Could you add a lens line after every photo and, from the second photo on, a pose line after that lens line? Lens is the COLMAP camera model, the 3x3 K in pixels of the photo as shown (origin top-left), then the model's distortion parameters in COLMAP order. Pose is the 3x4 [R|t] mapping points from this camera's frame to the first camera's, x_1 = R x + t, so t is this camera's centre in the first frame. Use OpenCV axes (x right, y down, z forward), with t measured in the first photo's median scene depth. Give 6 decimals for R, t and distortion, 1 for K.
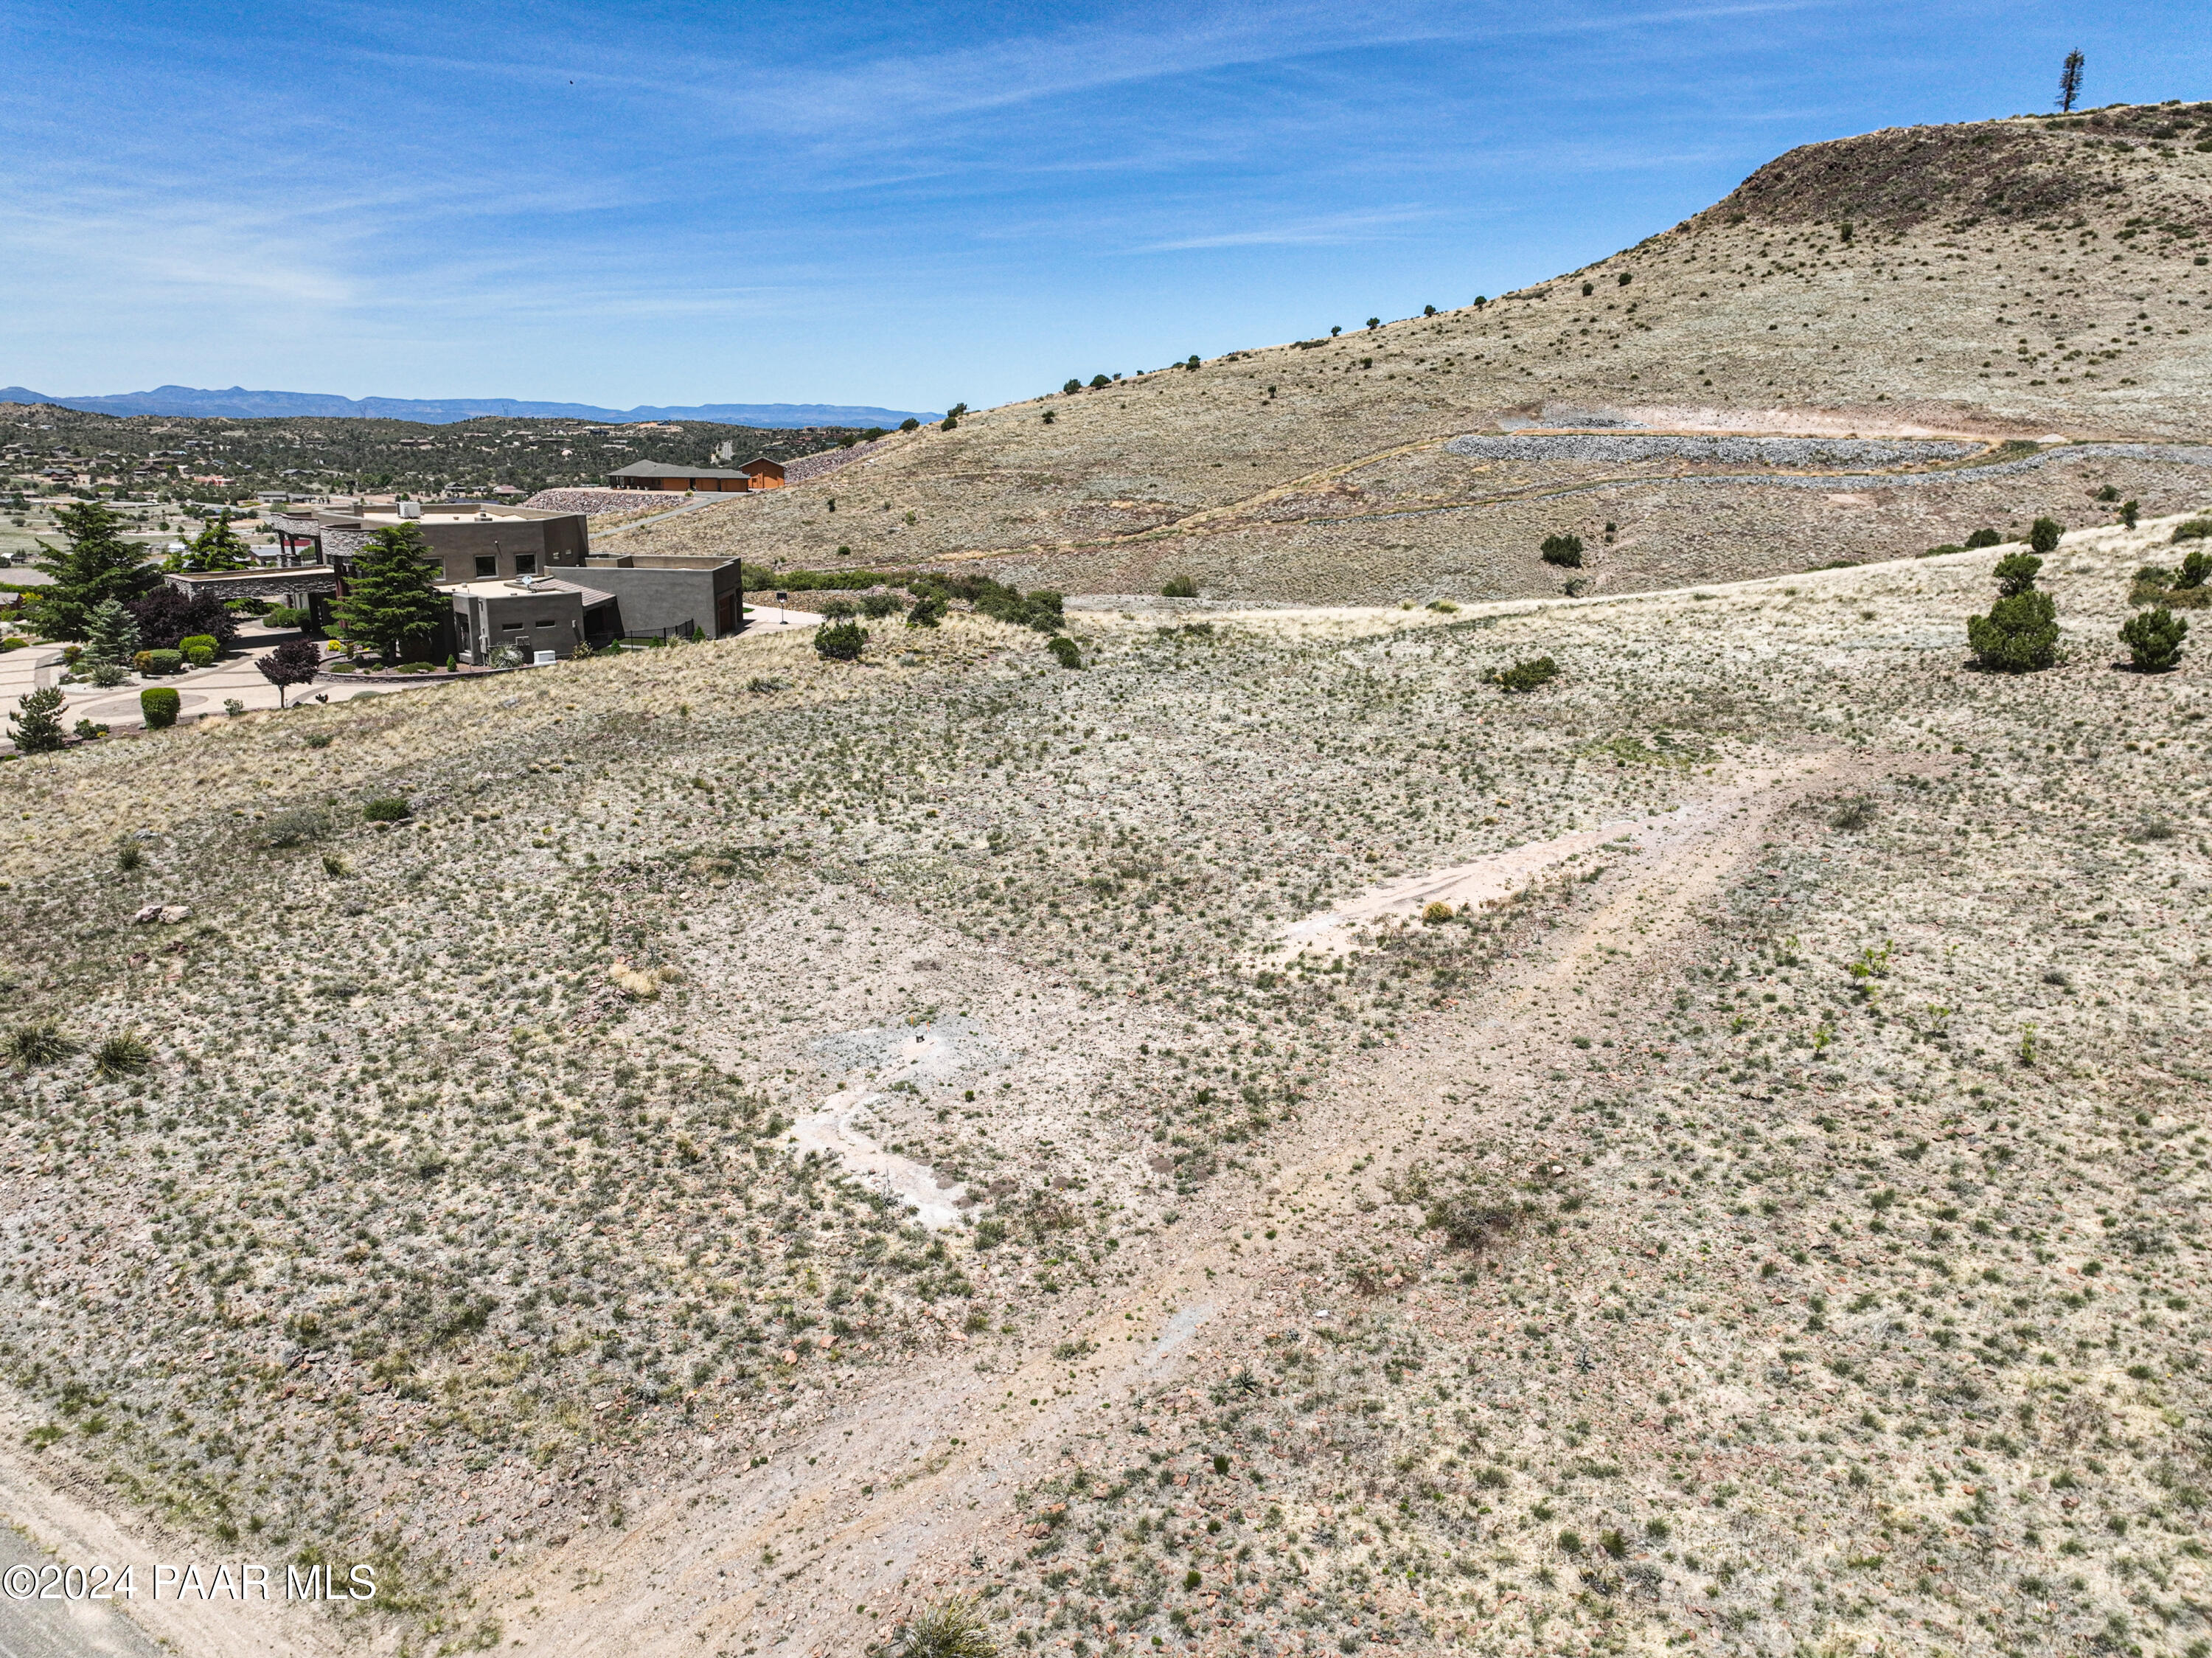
lens RADIAL K [[1557.9, 0, 1107.0], [0, 1557.9, 825.8], [0, 0, 1]] dist [-0.004749, 0.020840]
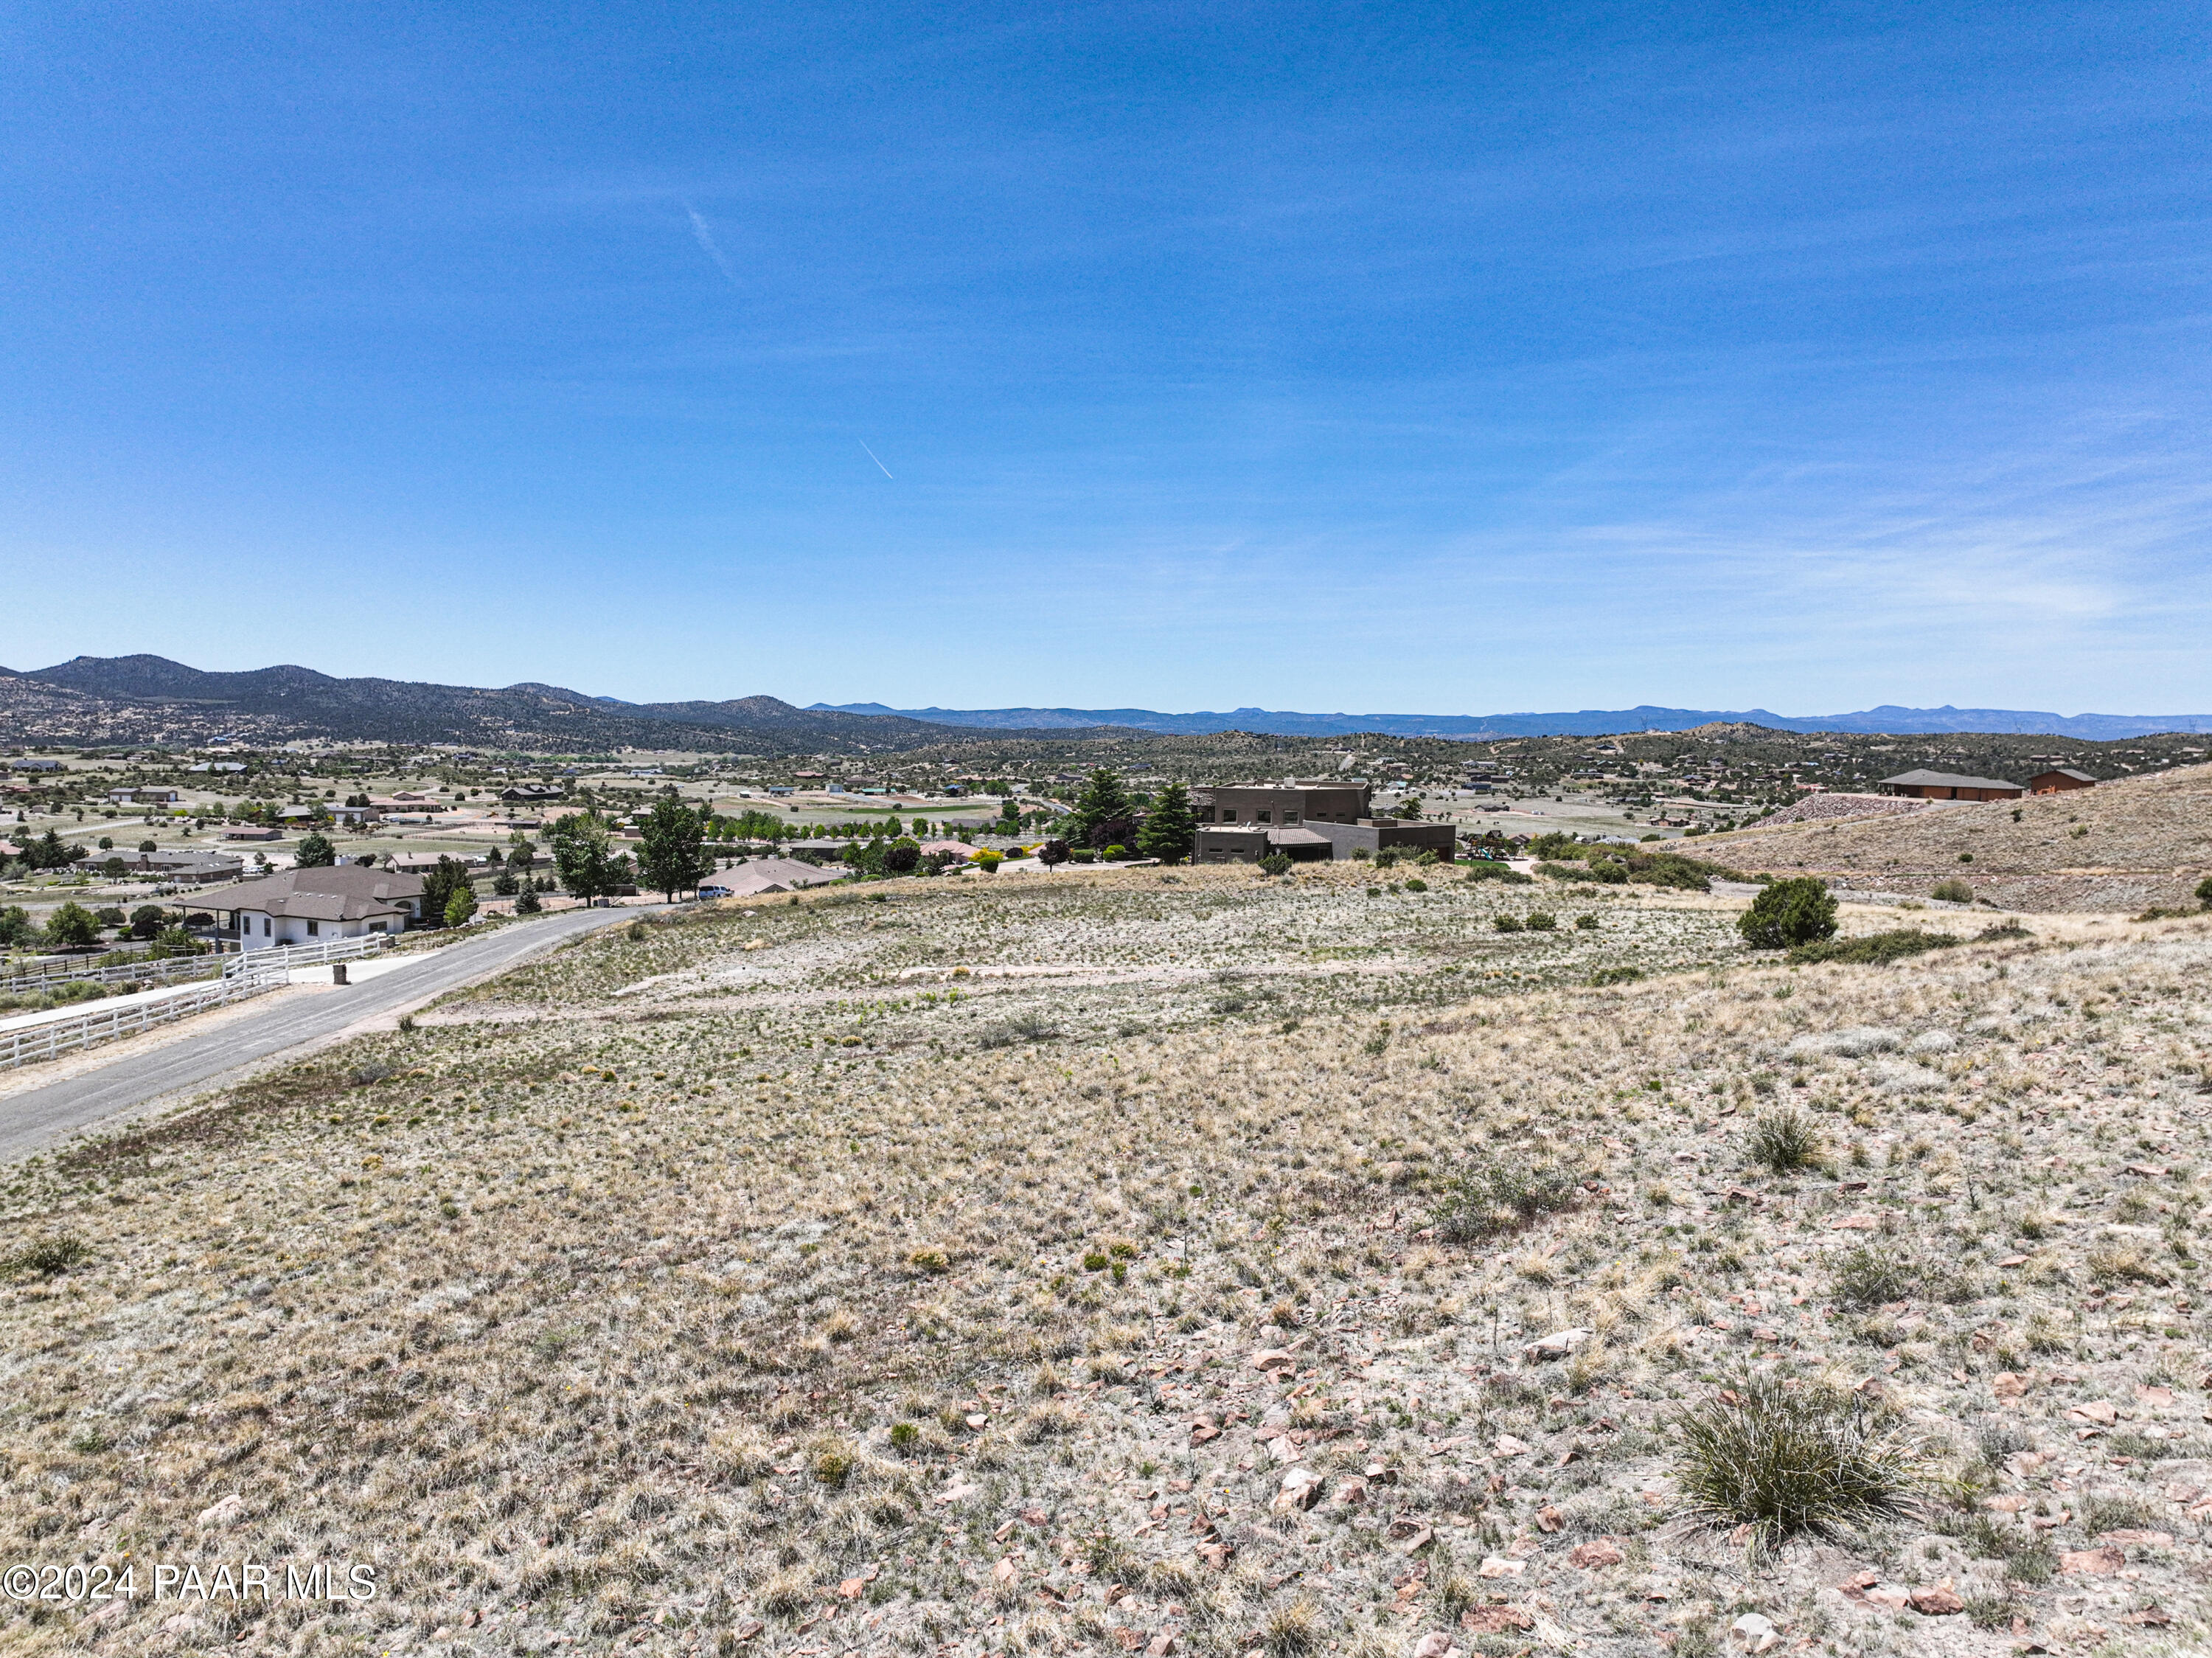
lens RADIAL K [[1555.8, 0, 1107.8], [0, 1555.8, 830.1], [0, 0, 1]] dist [0.002451, 0.008397]
pose [[0.550166, 0.054148, -0.833298, 0.266754], [-0.214263, 0.973641, -0.078195, -0.000219], [0.807099, 0.221565, 0.547266, 0.012901]]
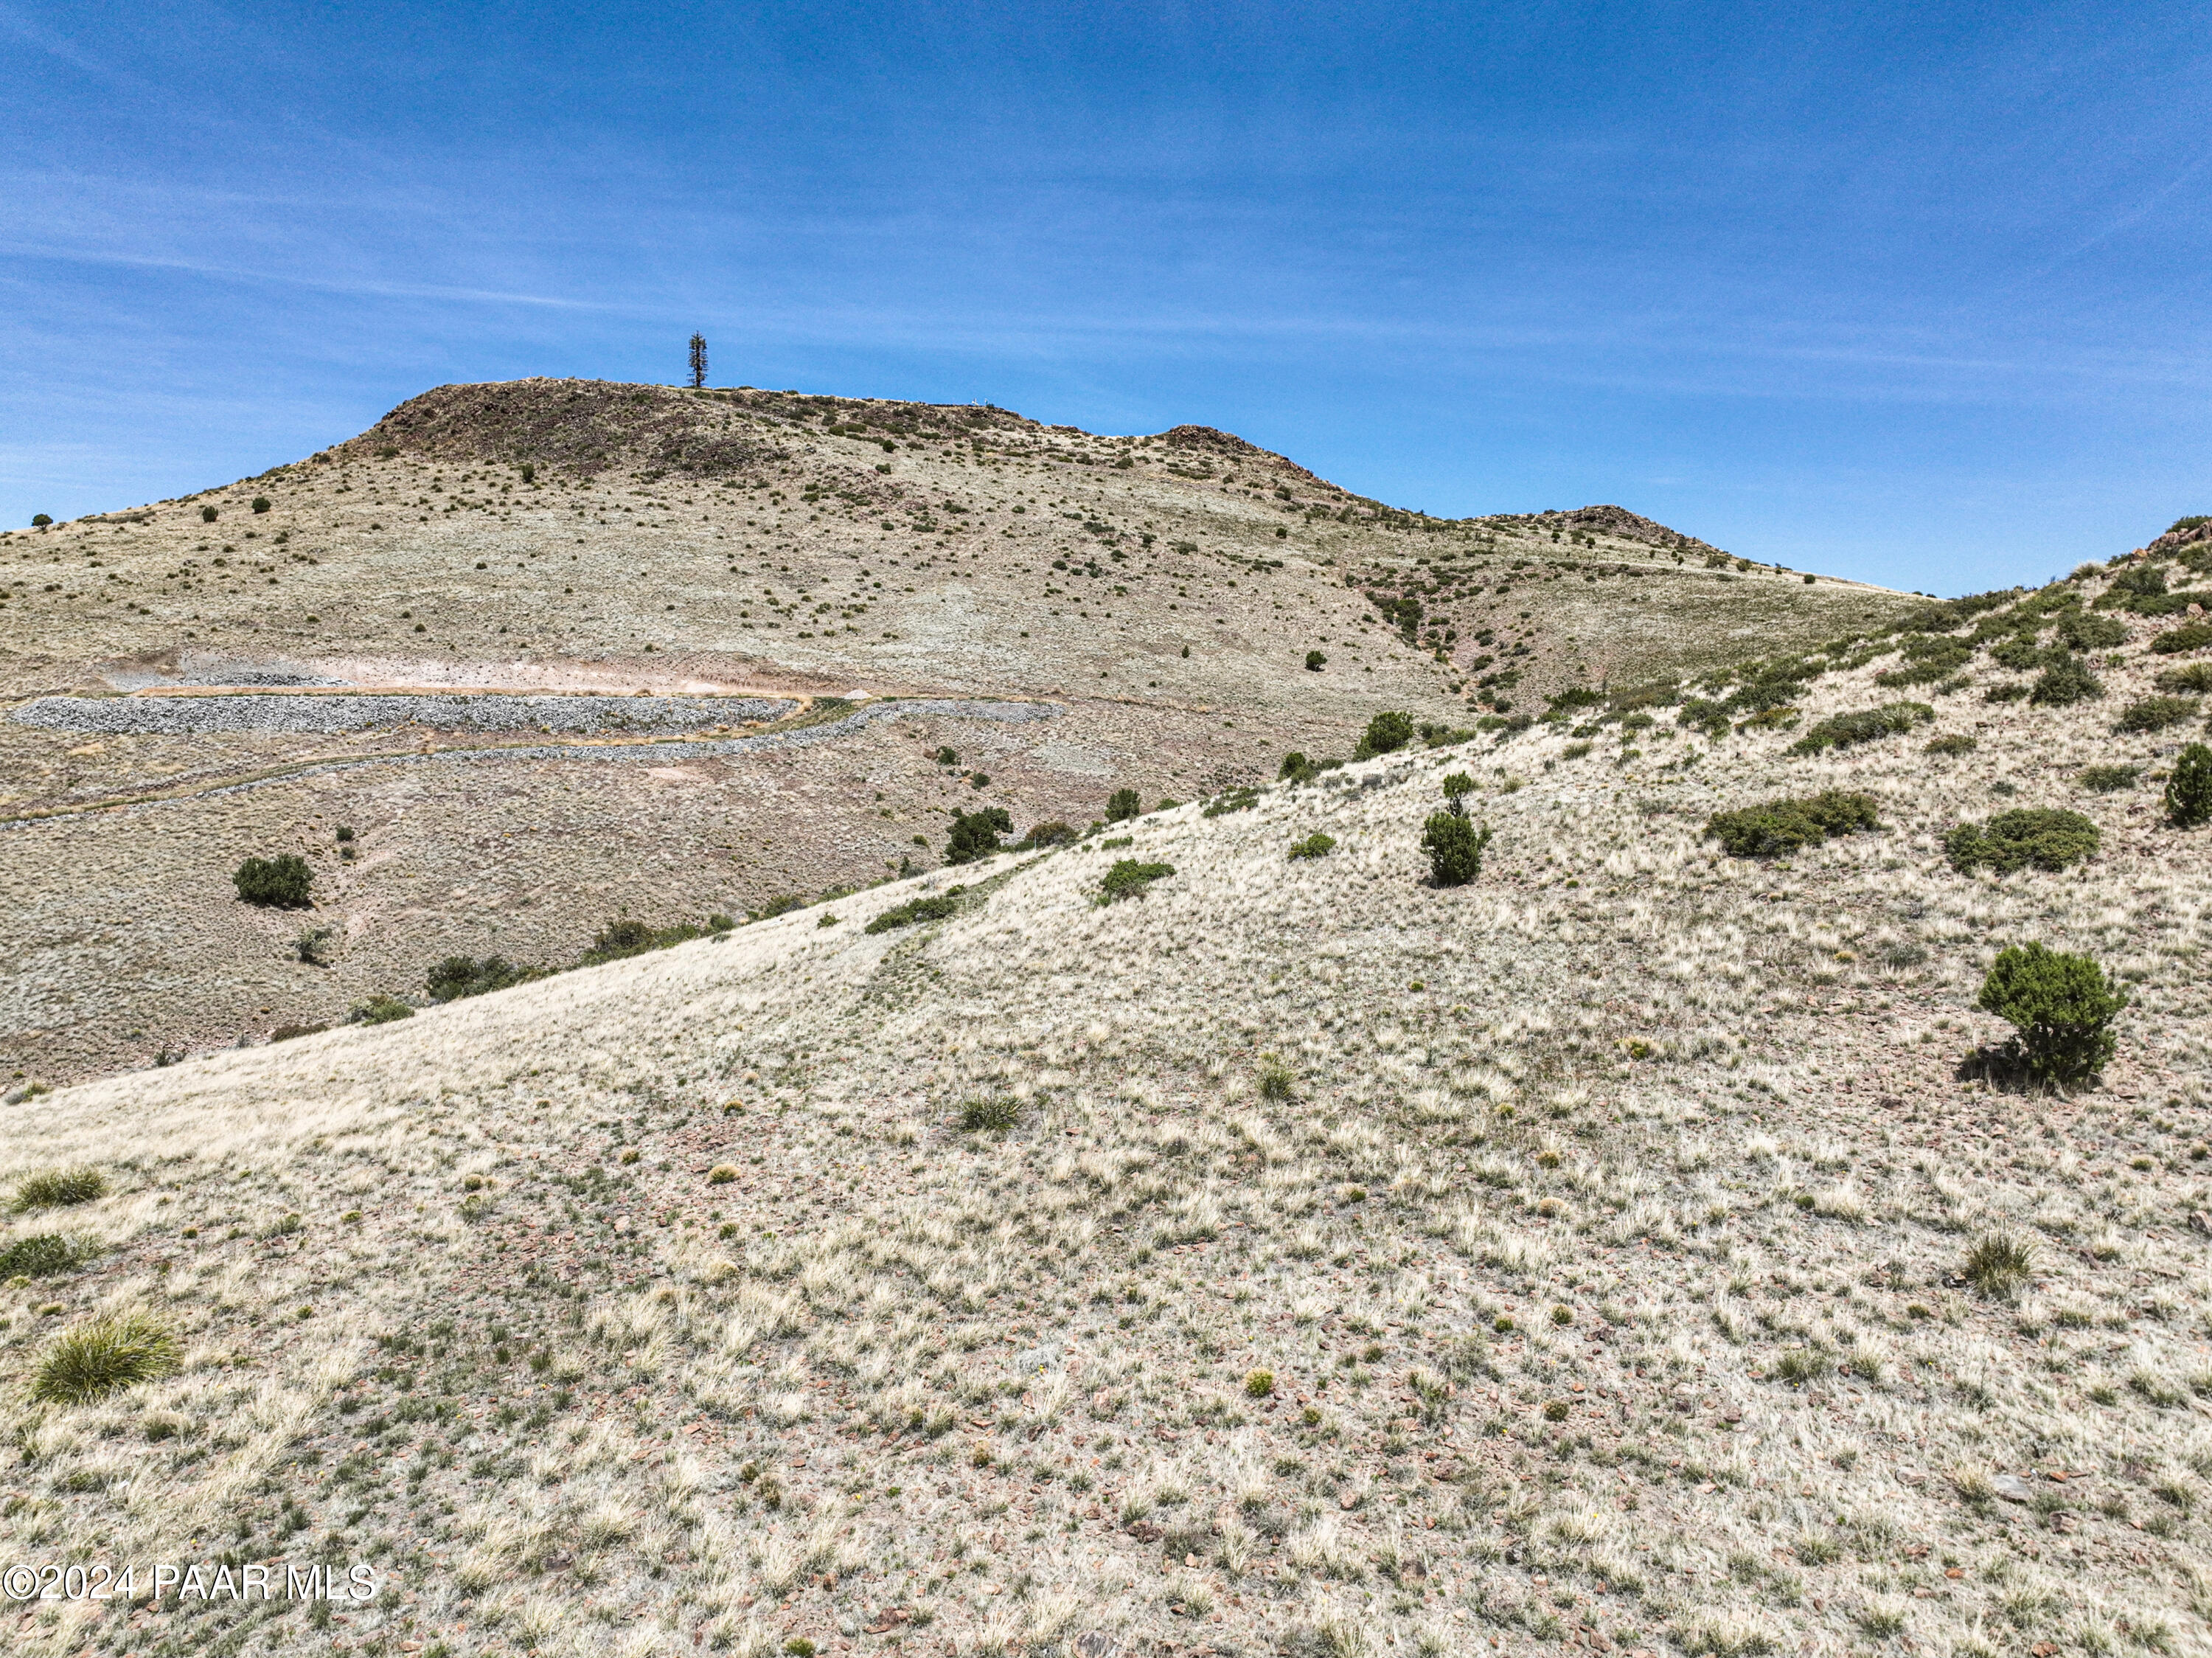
lens RADIAL K [[1555.8, 0, 1107.8], [0, 1555.8, 830.1], [0, 0, 1]] dist [0.002451, 0.008397]
pose [[0.682802, -0.069921, 0.727250, 0.055052], [0.189192, 0.978378, -0.083564, -0.058868], [-0.705682, 0.194648, 0.681267, 0.253147]]
